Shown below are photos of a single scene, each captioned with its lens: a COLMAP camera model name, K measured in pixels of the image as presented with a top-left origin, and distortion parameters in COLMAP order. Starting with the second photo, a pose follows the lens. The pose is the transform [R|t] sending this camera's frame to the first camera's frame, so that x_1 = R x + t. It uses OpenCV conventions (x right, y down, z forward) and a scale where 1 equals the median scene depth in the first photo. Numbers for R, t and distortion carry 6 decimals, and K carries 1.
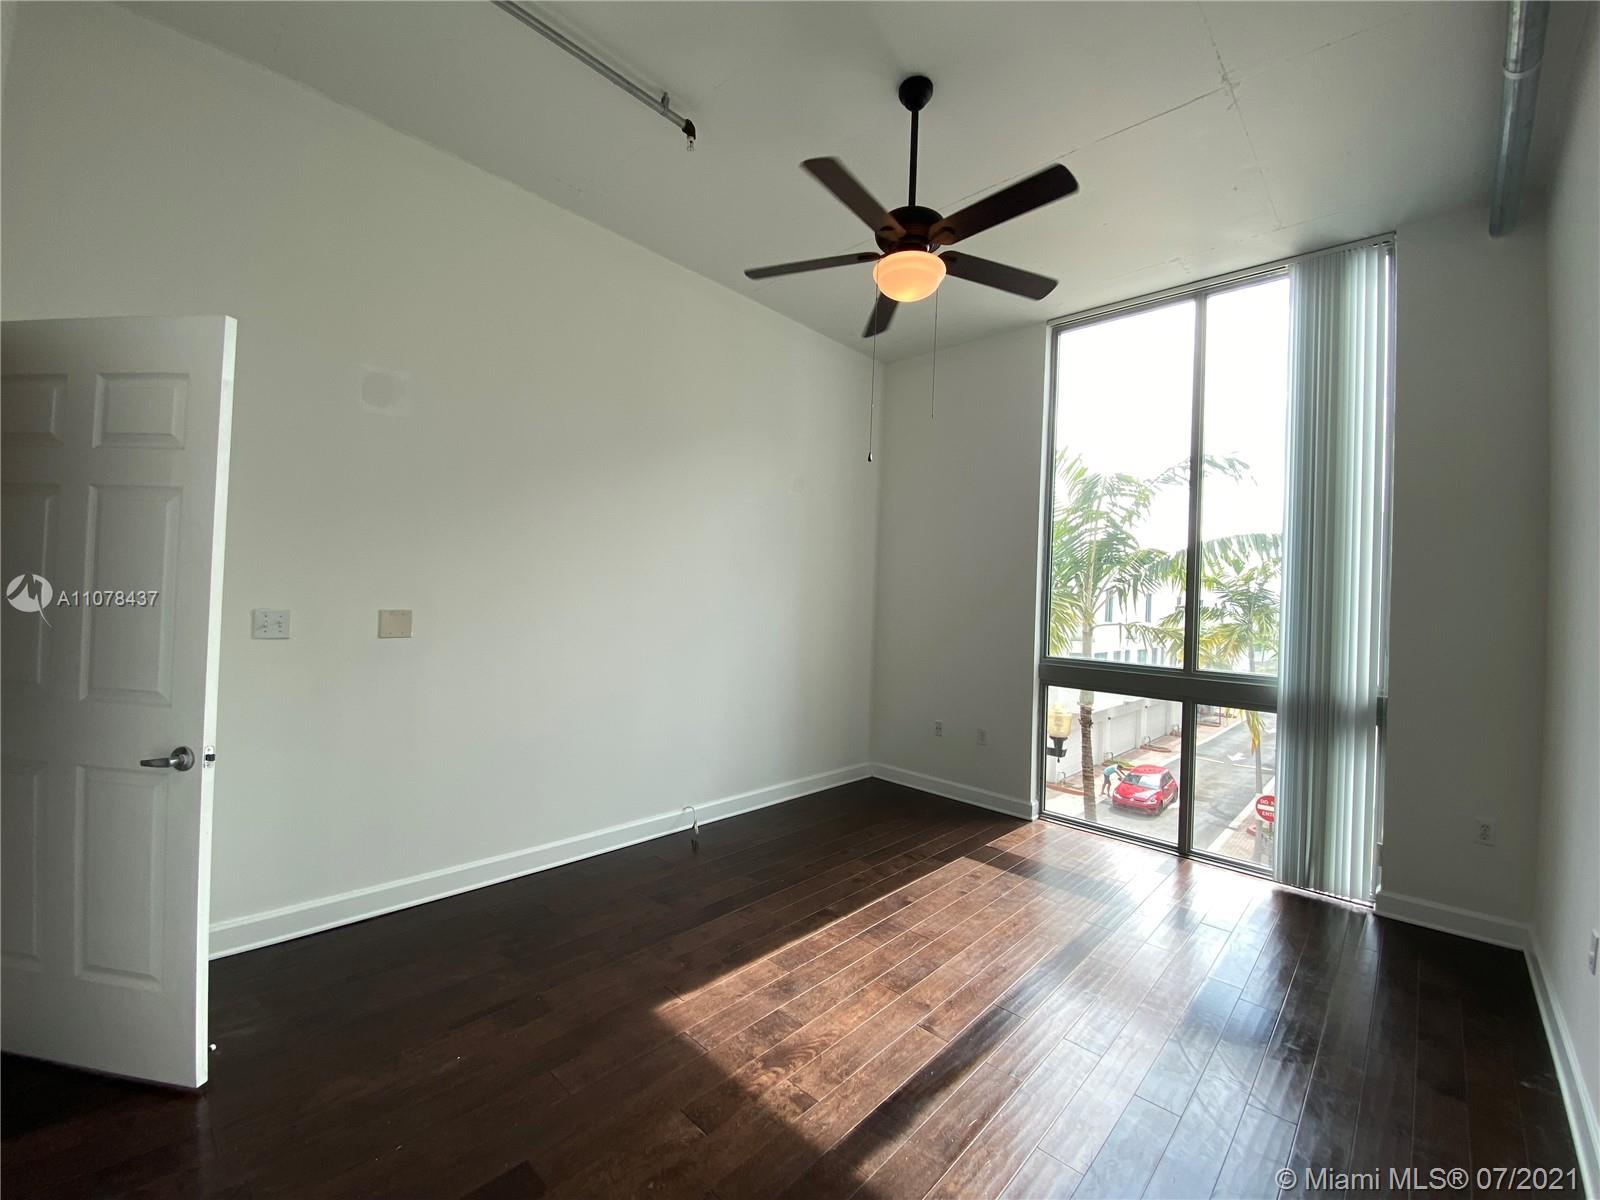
lens RADIAL K [[647.2, 0, 794.0], [0, 647.2, 598.1], [0, 0, 1]] dist [0.000903, -0.004301]
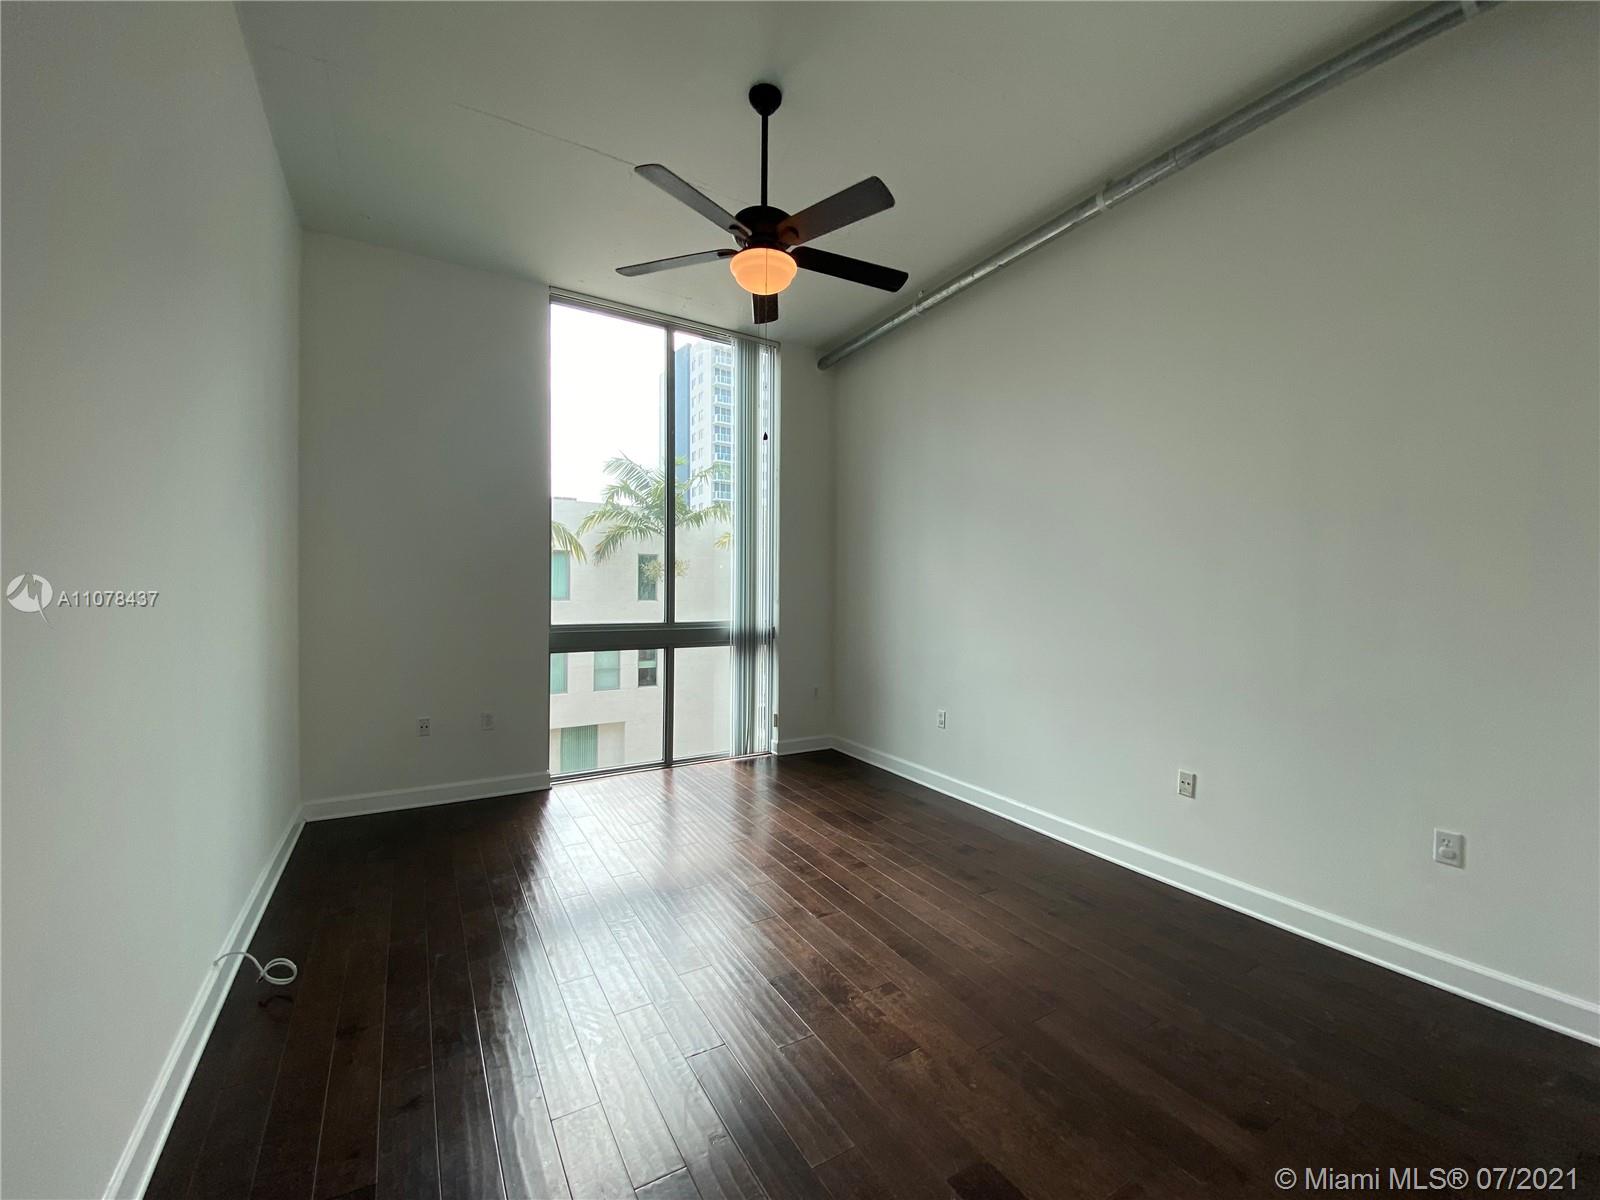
lens RADIAL K [[647.2, 0, 794.3], [0, 647.2, 606.5], [0, 0, 1]] dist [0.000903, -0.004301]
pose [[0.280385, -0.071725, 0.957204, -0.554610], [0.001596, 0.997238, 0.074257, -0.017707], [-0.959886, -0.019293, 0.279725, 0.404348]]
